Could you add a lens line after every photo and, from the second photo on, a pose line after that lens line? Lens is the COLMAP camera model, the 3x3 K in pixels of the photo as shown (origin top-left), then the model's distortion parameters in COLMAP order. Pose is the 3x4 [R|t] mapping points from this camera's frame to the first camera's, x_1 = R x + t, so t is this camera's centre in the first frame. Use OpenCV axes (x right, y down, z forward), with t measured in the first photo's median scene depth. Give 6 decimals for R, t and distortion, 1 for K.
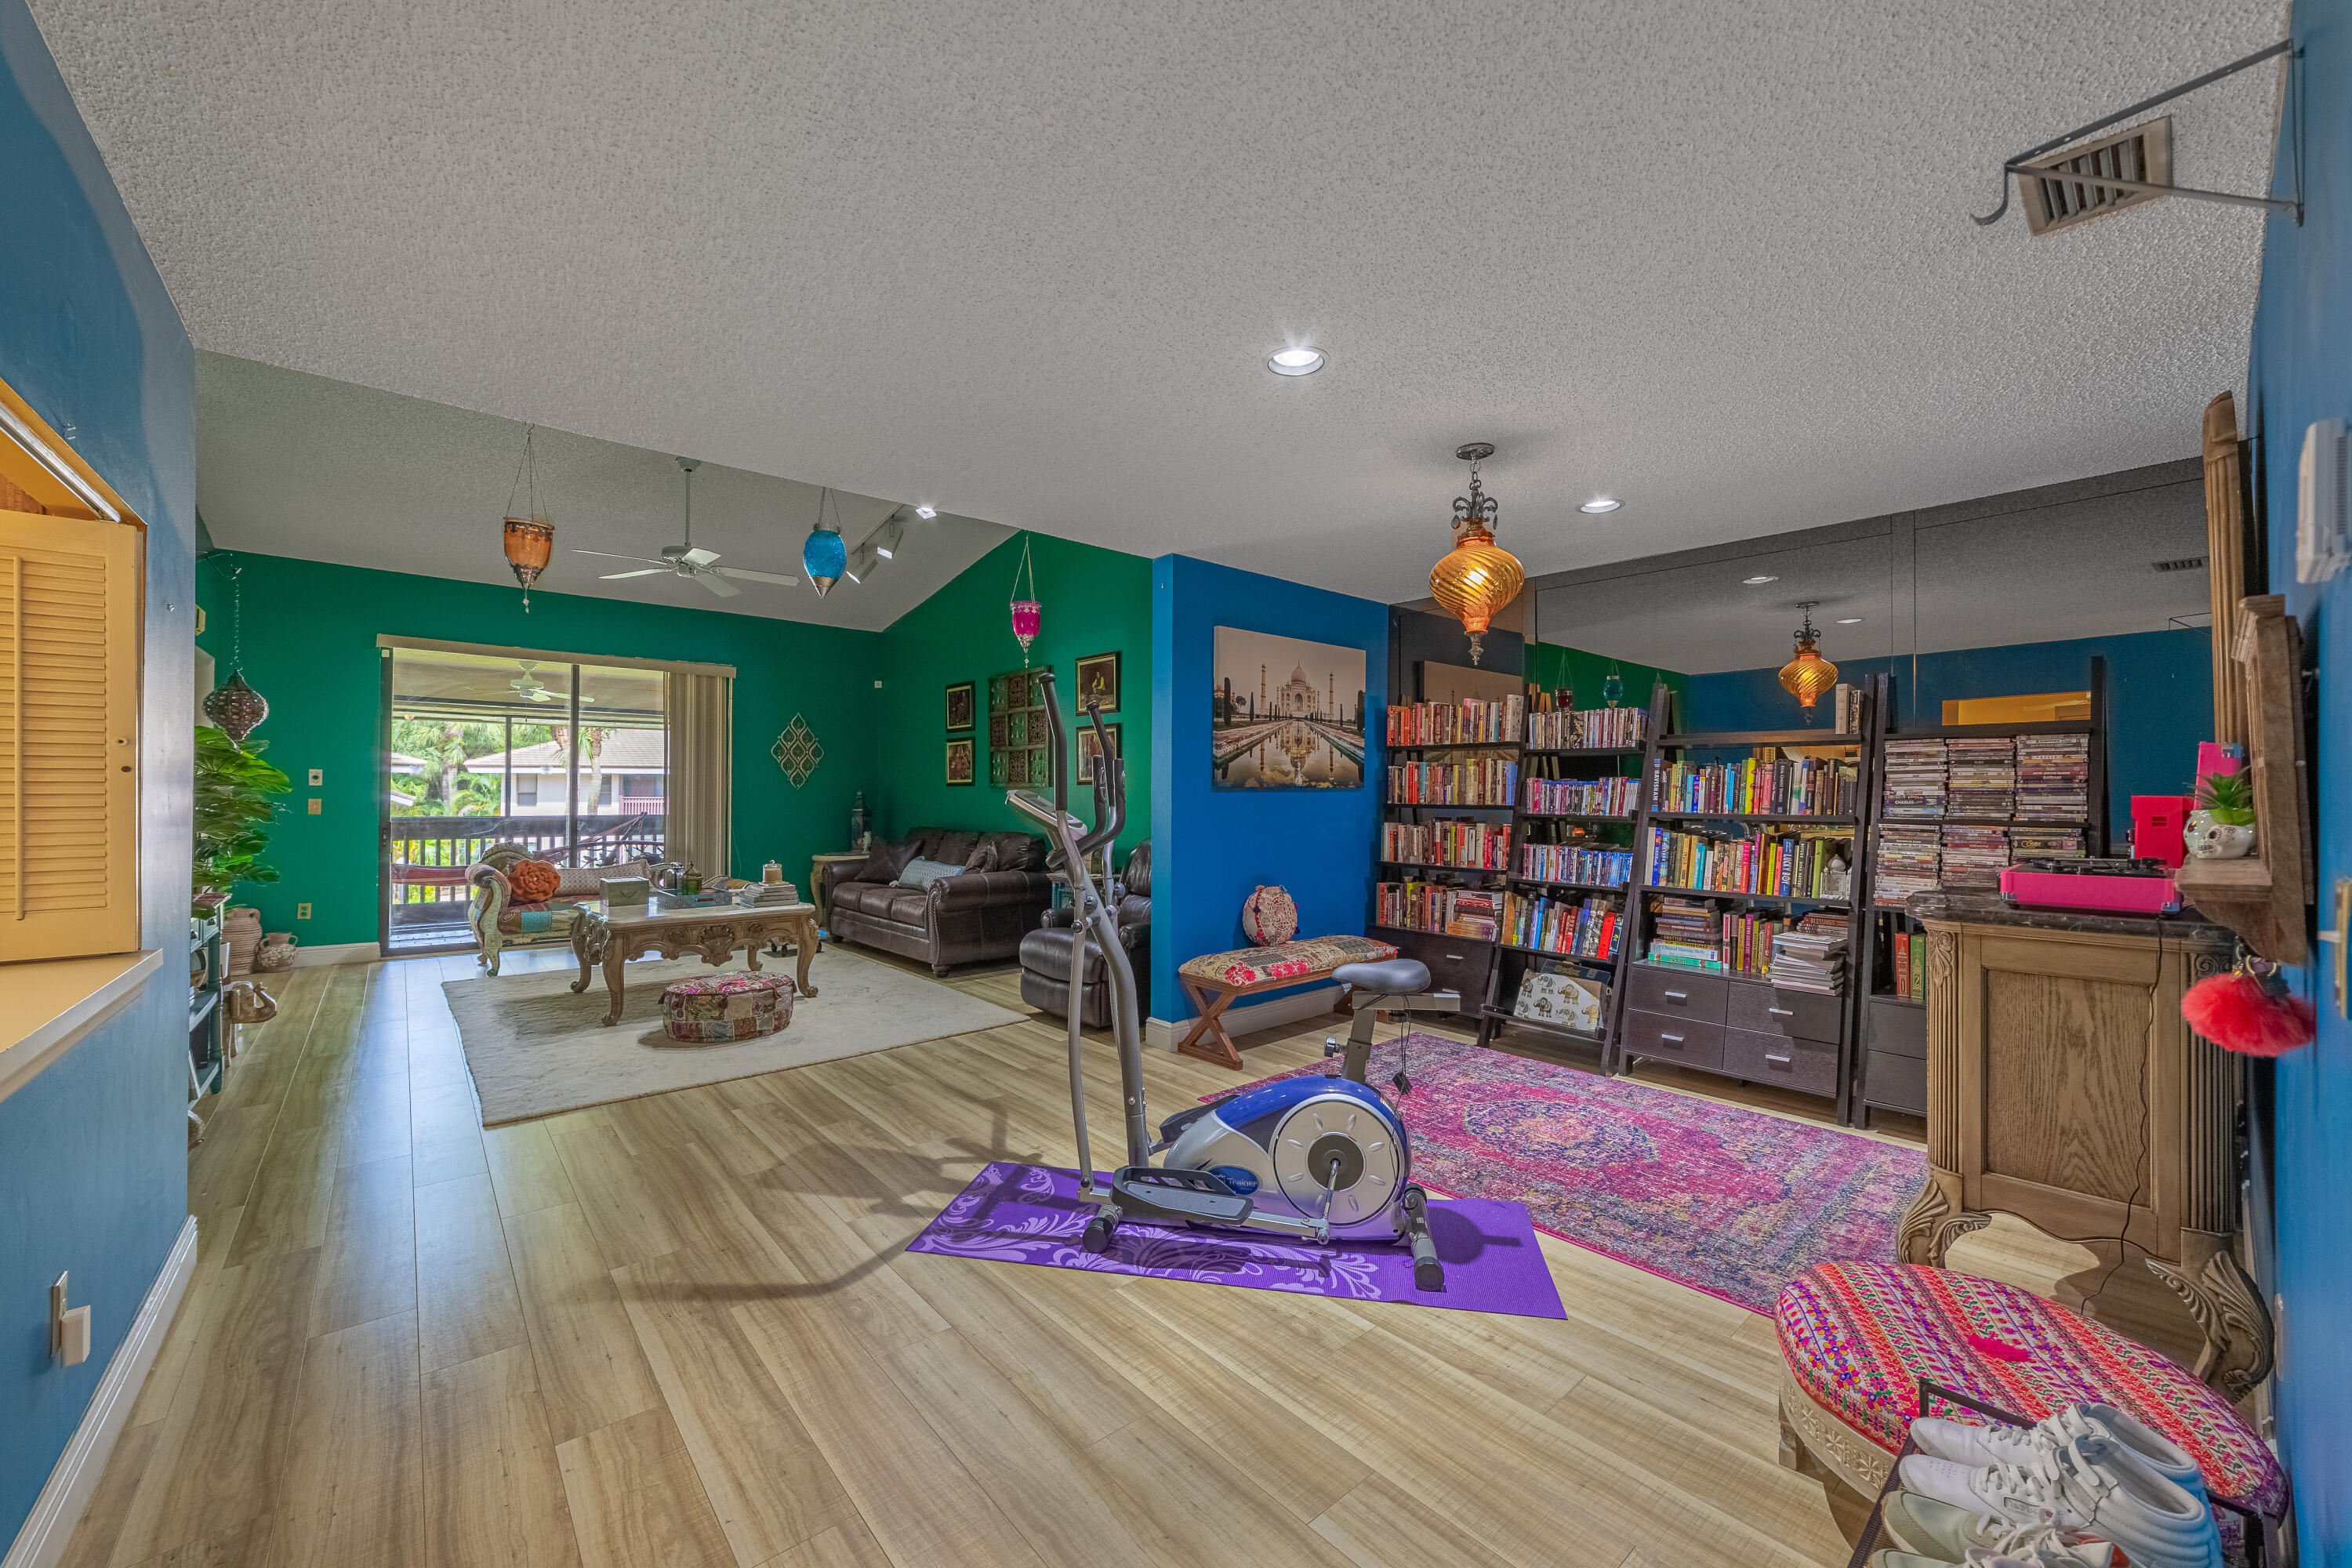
lens RADIAL K [[895.4, 0, 1140.0], [0, 895.4, 784.3], [0, 0, 1]] dist [0.000082, 0.000100]
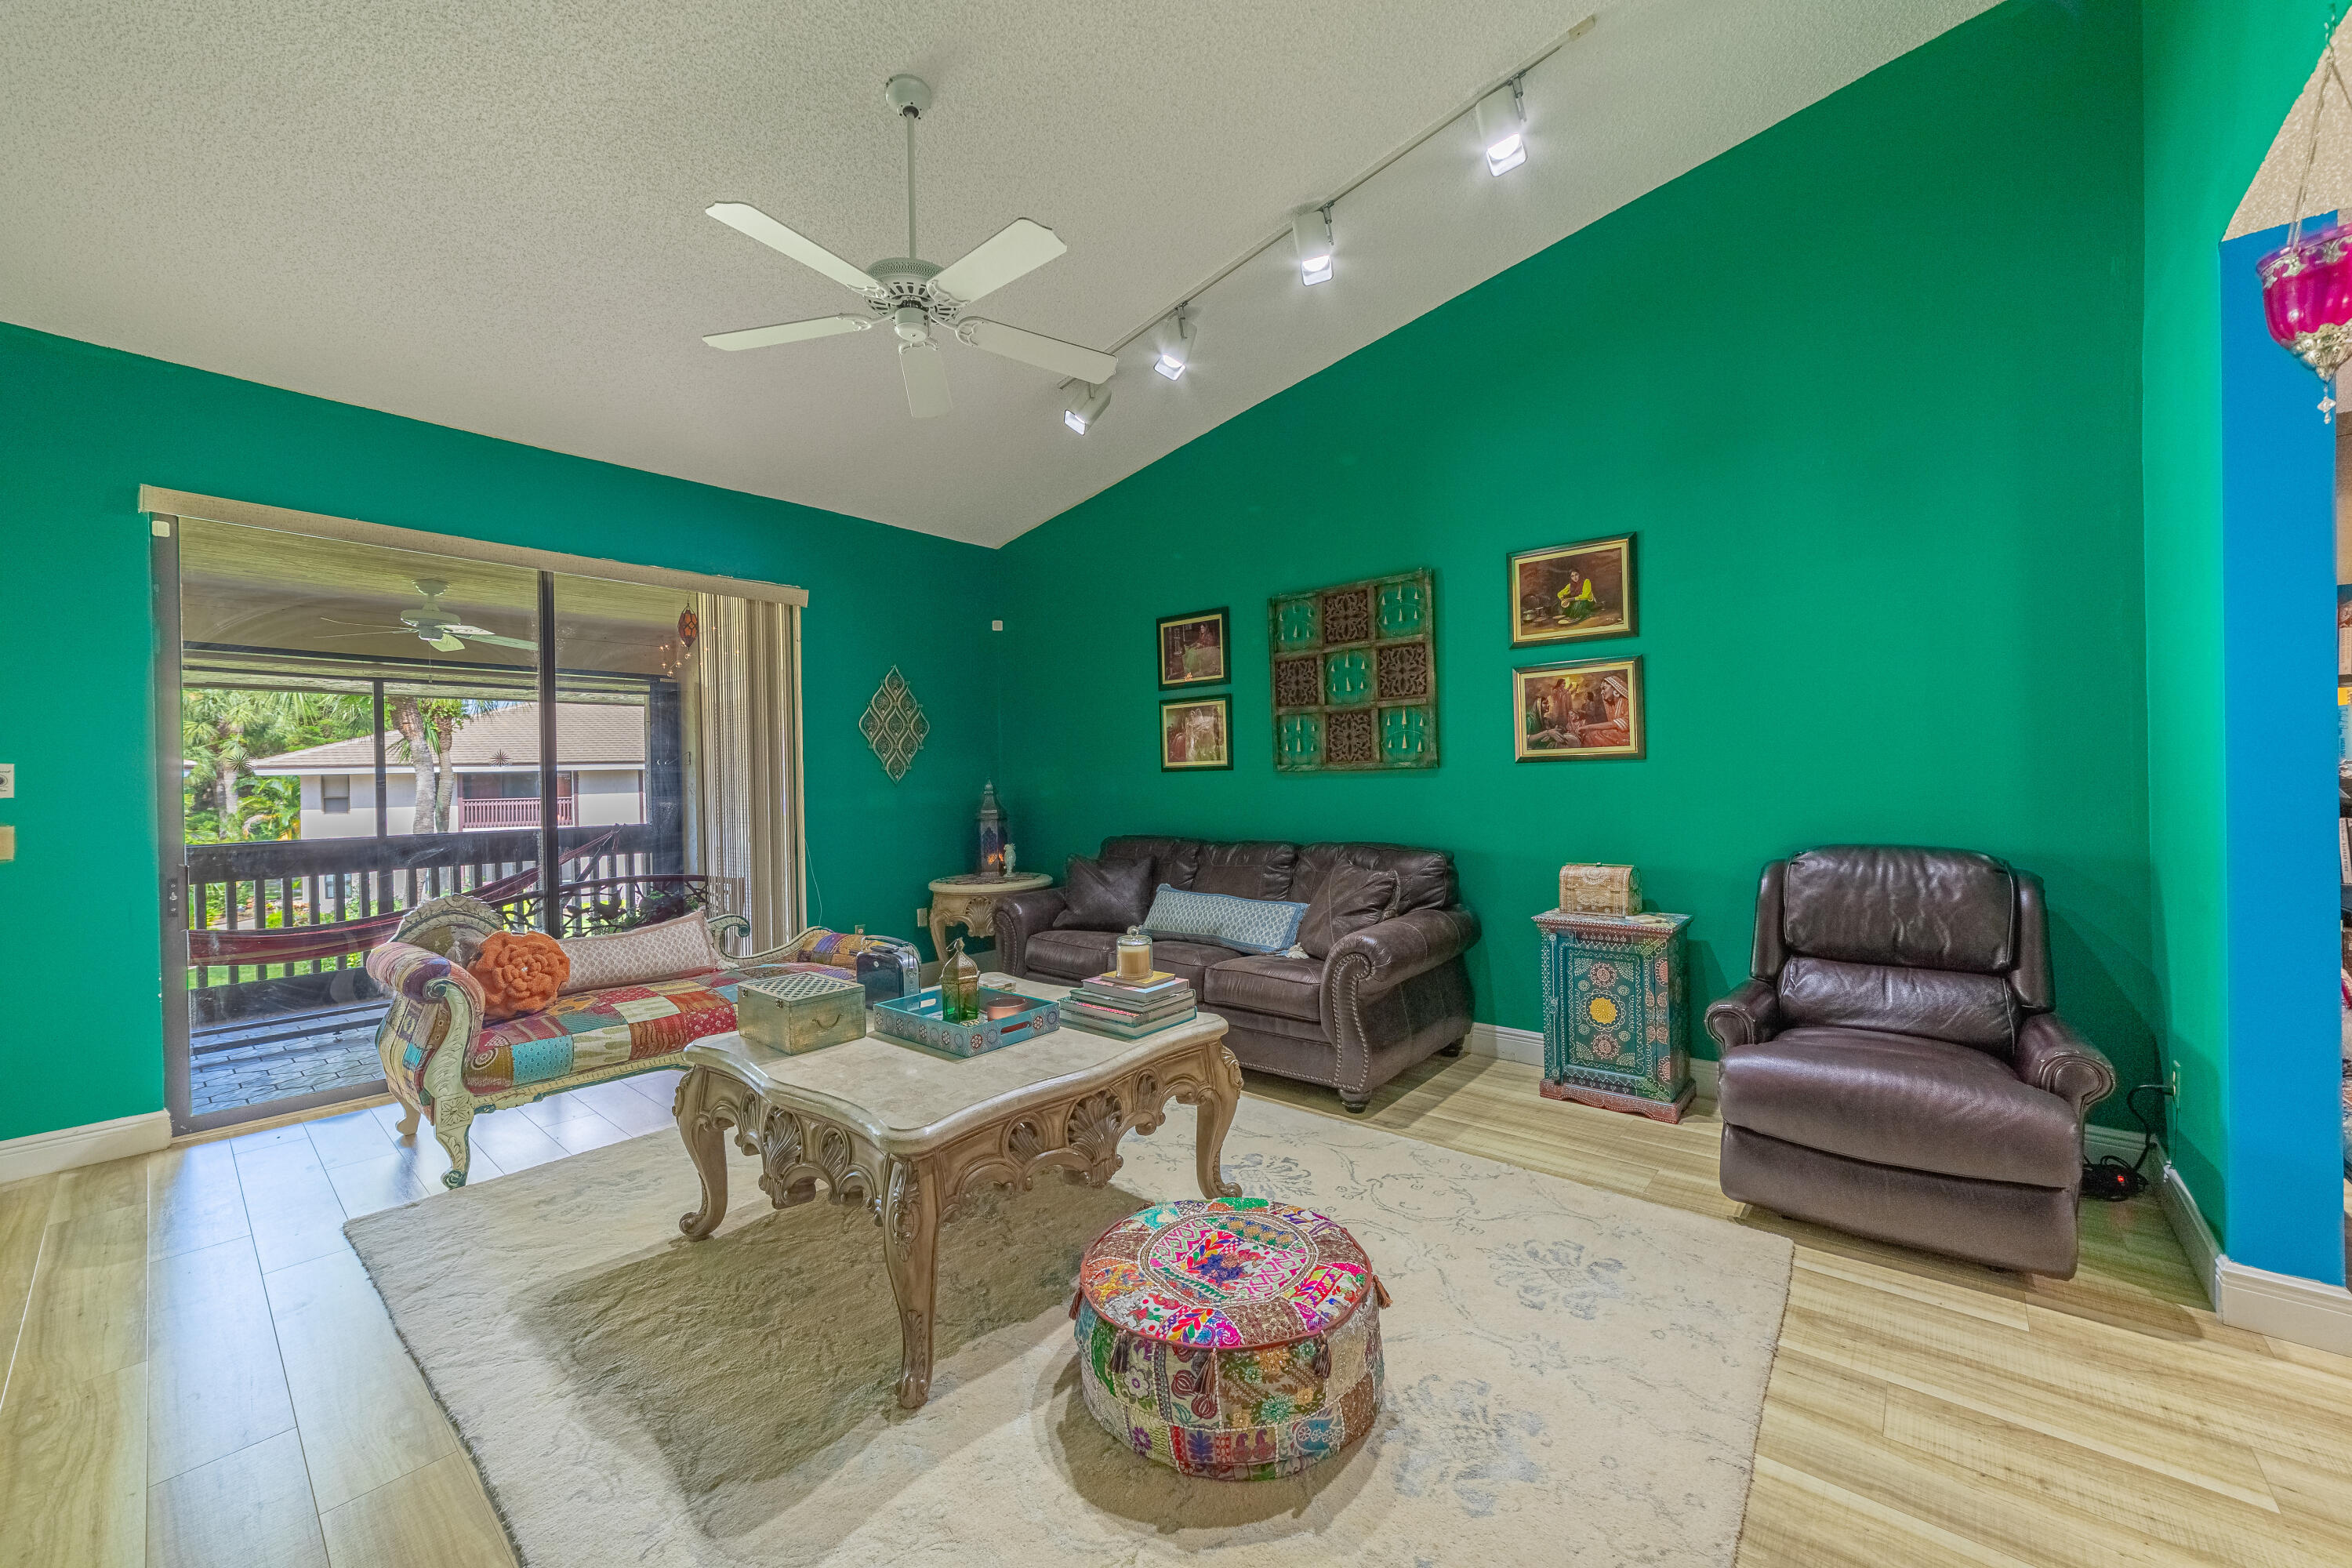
lens RADIAL K [[892.1, 0, 1179.1], [0, 892.1, 780.3], [0, 0, 1]] dist [-0.022435, 0.008311]
pose [[0.985079, -0.024080, 0.170411, -0.376823], [0.022107, 0.999665, 0.013467, -0.000406], [-0.170678, -0.009499, 0.985281, 0.426286]]
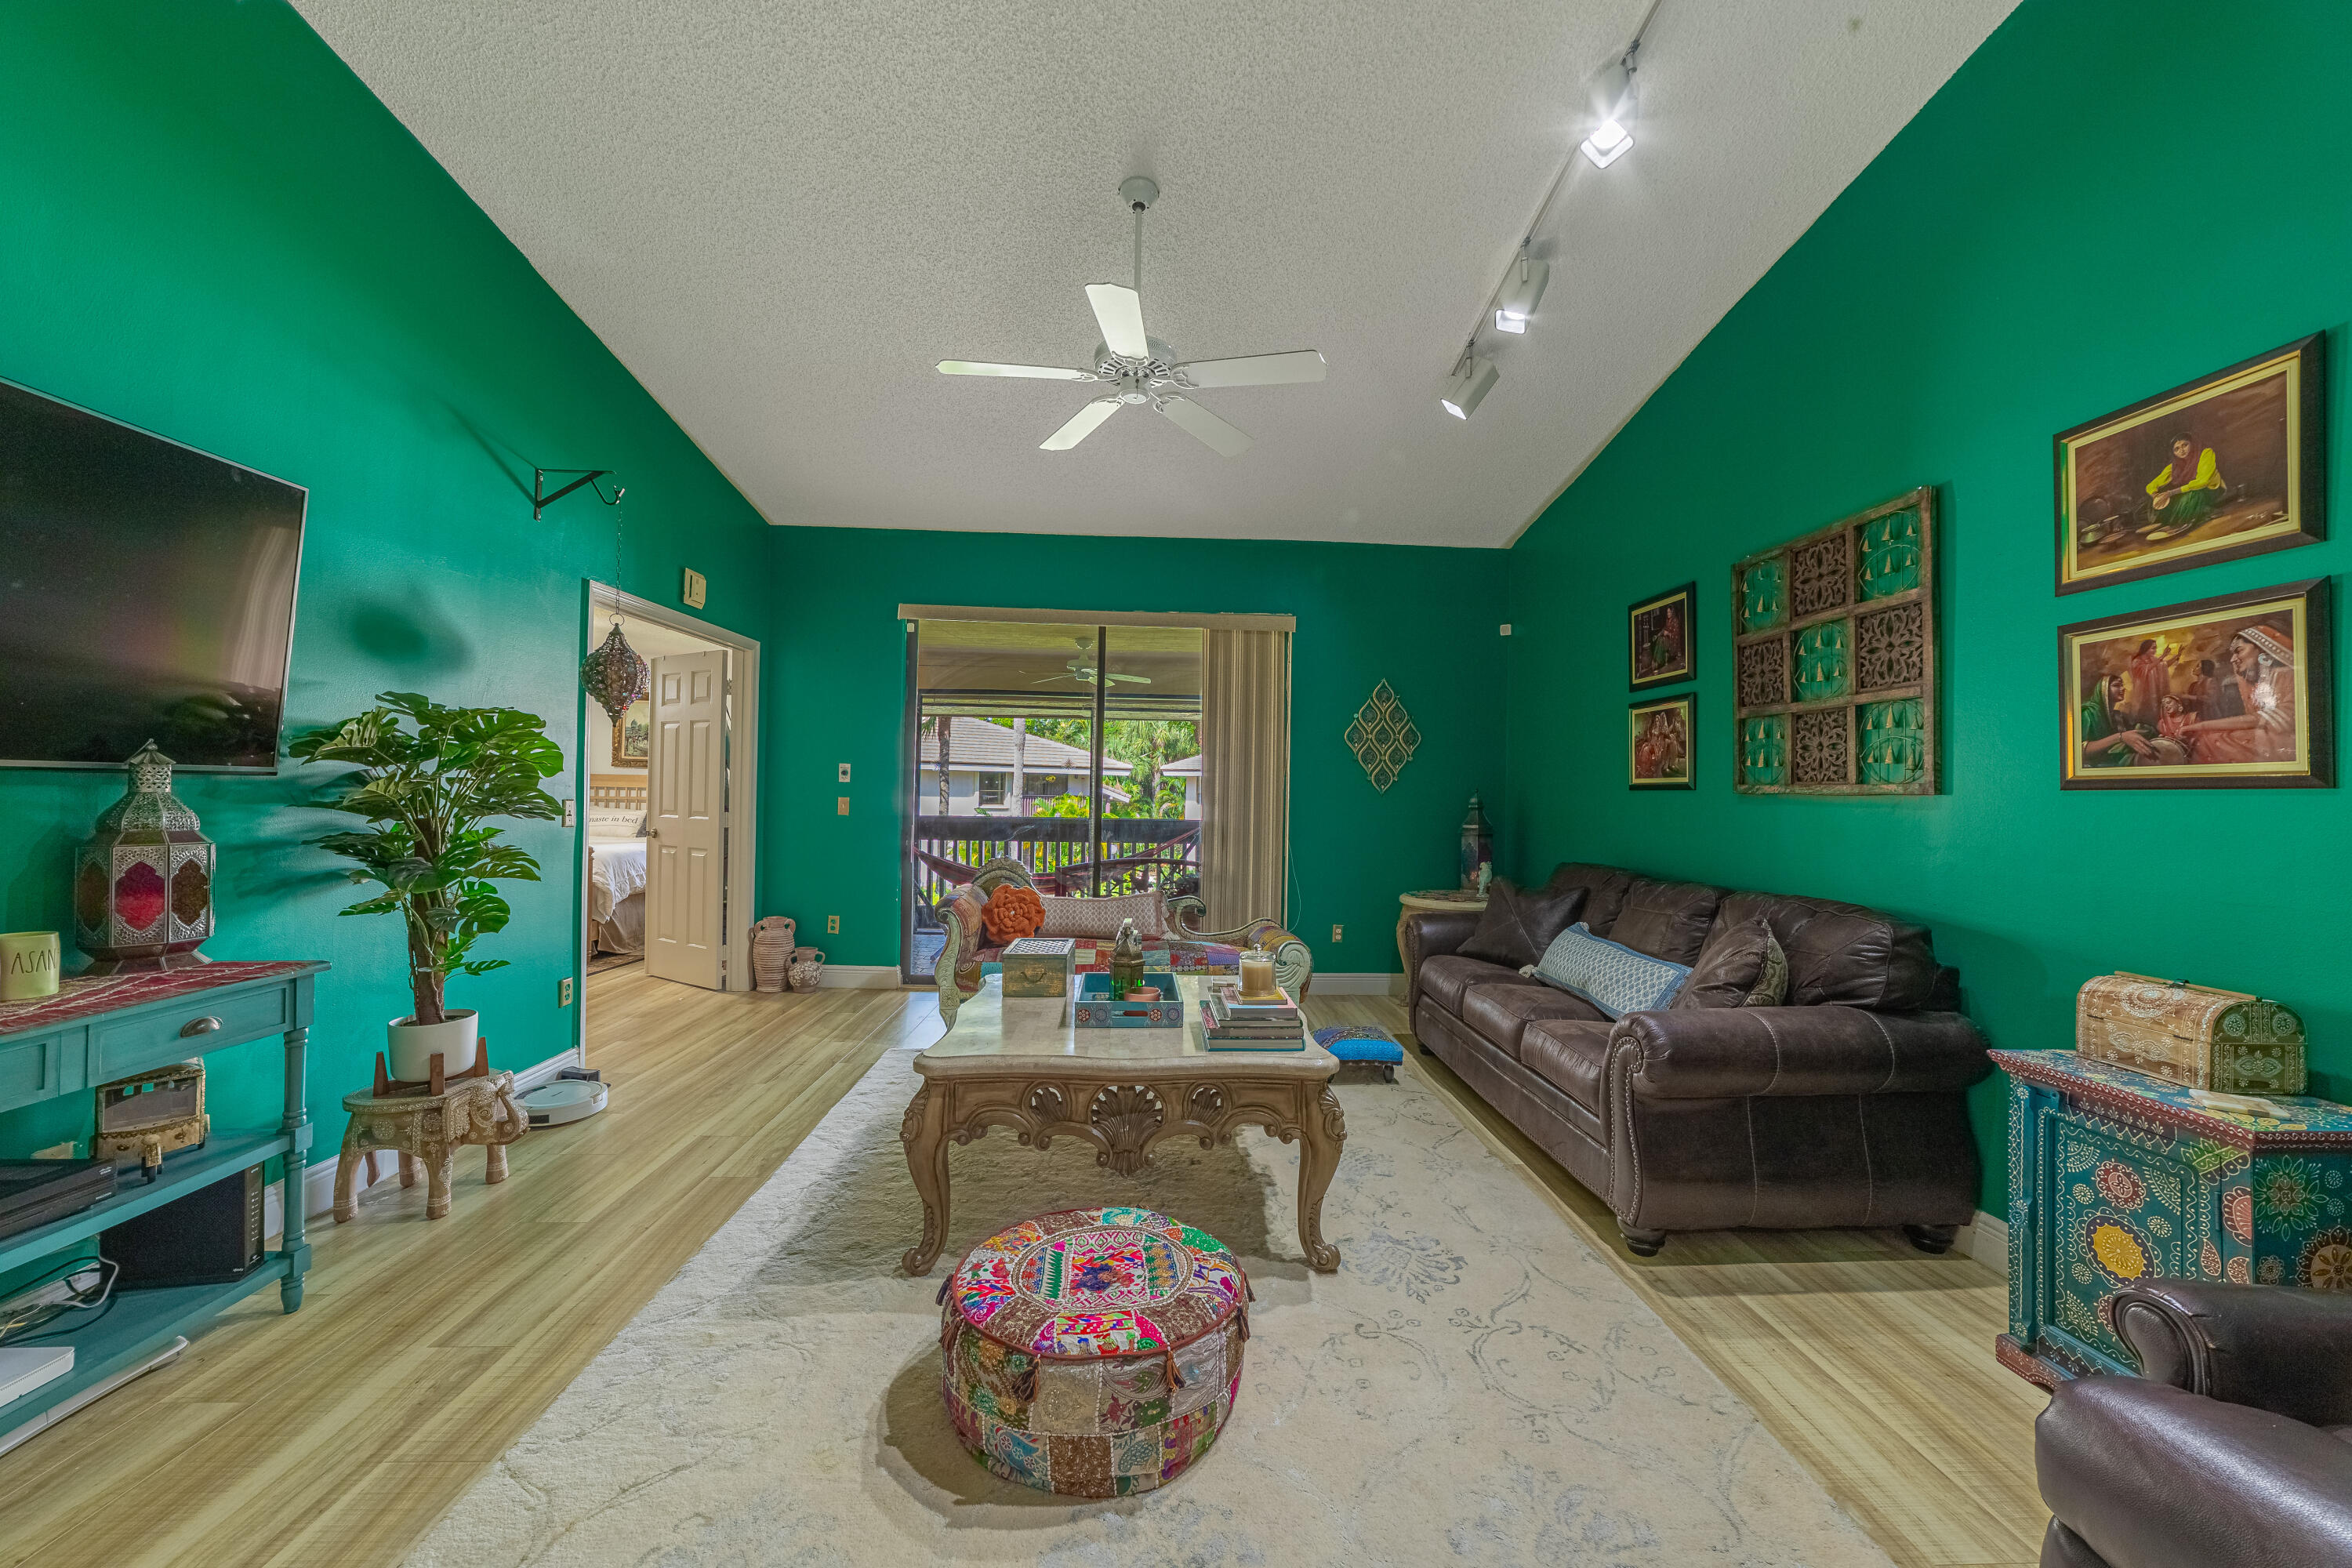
lens RADIAL K [[892.1, 0, 1179.1], [0, 892.1, 780.3], [0, 0, 1]] dist [-0.022435, 0.008311]
pose [[0.797998, 0.003168, -0.602652, -0.132234], [-0.008942, 0.999938, -0.006584, 0.002504], [0.602594, 0.010643, 0.797977, 0.488904]]
